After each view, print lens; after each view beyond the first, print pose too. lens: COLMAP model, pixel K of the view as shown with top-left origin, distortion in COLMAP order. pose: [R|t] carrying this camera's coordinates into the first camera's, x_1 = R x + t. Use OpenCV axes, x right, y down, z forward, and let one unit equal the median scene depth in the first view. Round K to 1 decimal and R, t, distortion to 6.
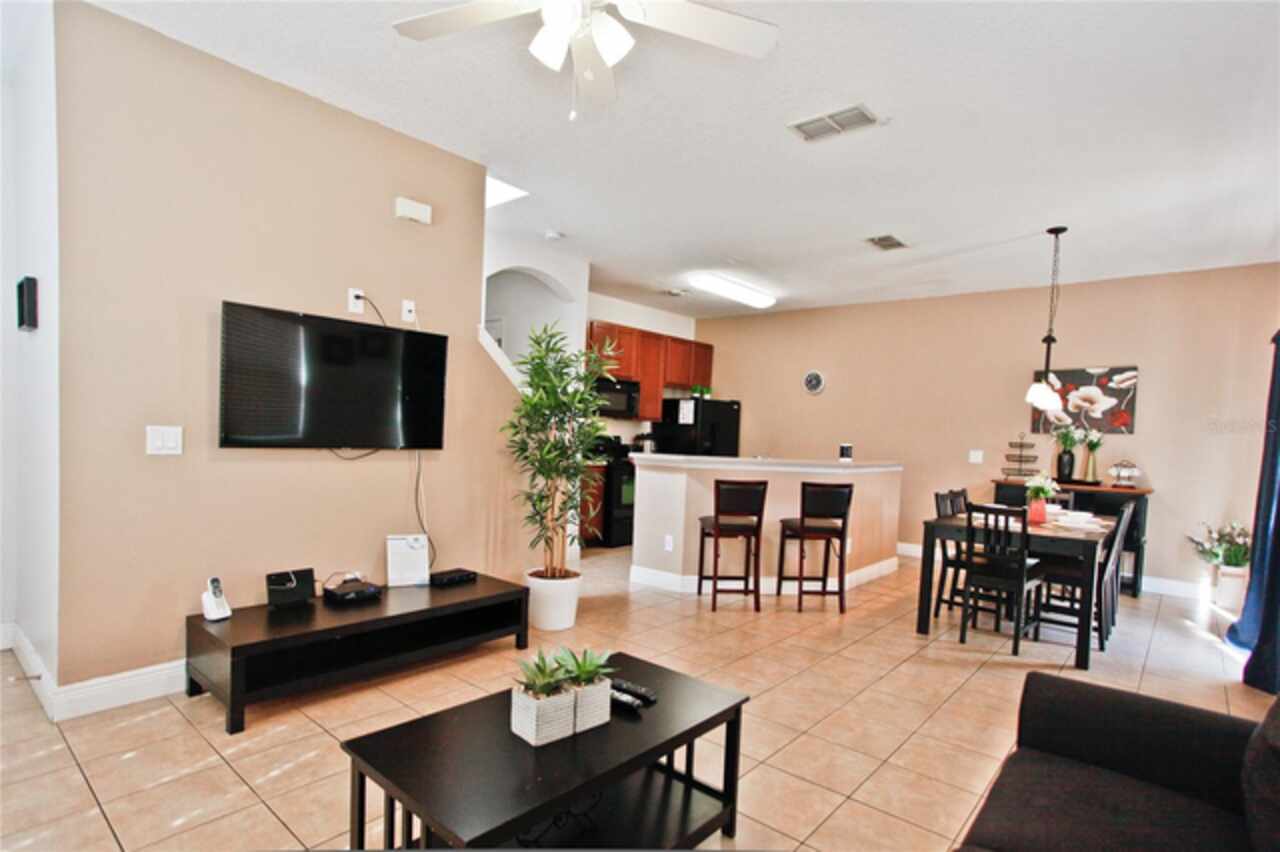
lens RADIAL K [[654.7, 0, 635.5], [0, 654.7, 458.4], [0, 0, 1]] dist [0.002120, 0.000187]
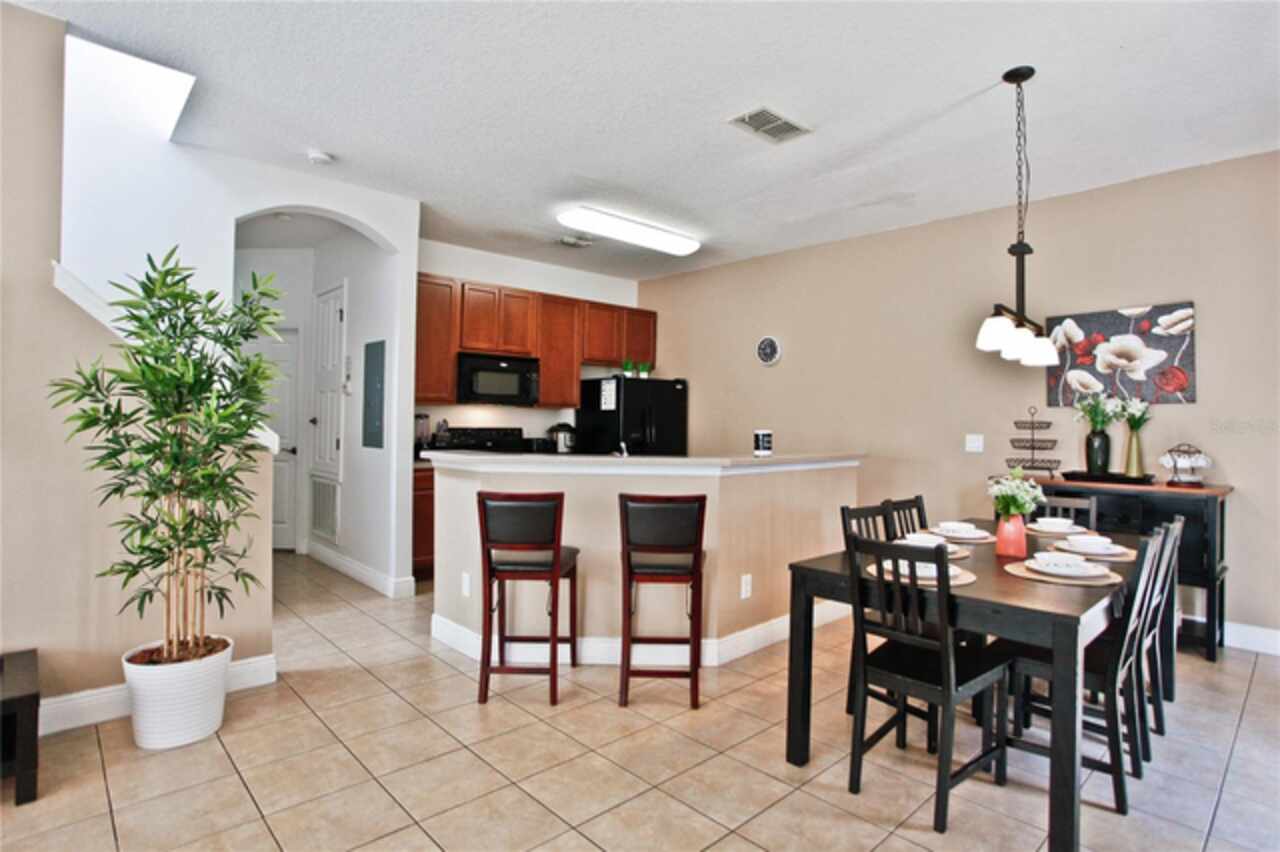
lens RADIAL K [[667.3, 0, 643.3], [0, 667.3, 411.3], [0, 0, 1]] dist [-0.020969, 0.000319]
pose [[0.995264, -0.031026, -0.092125, 0.260584], [0.025530, 0.997856, -0.060258, -0.002913], [0.093797, 0.057620, 0.993923, 0.284246]]
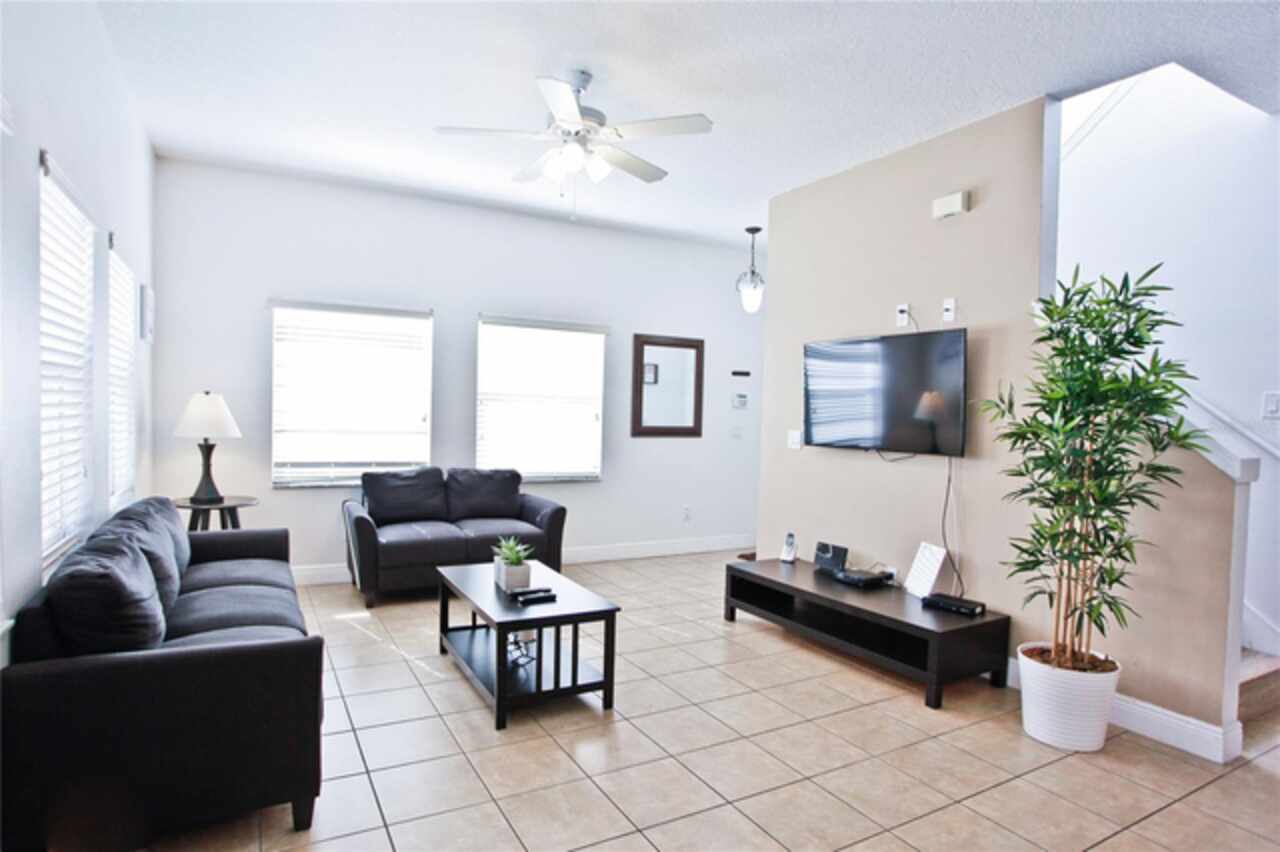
lens RADIAL K [[693.4, 0, 642.5], [0, 693.4, 432.4], [0, 0, 1]] dist [-0.001132, -0.000380]
pose [[-0.321936, -0.023974, -0.946458, 0.449618], [-0.081018, 0.996710, 0.002311, -0.009157], [0.943289, 0.077424, -0.322819, 0.558795]]
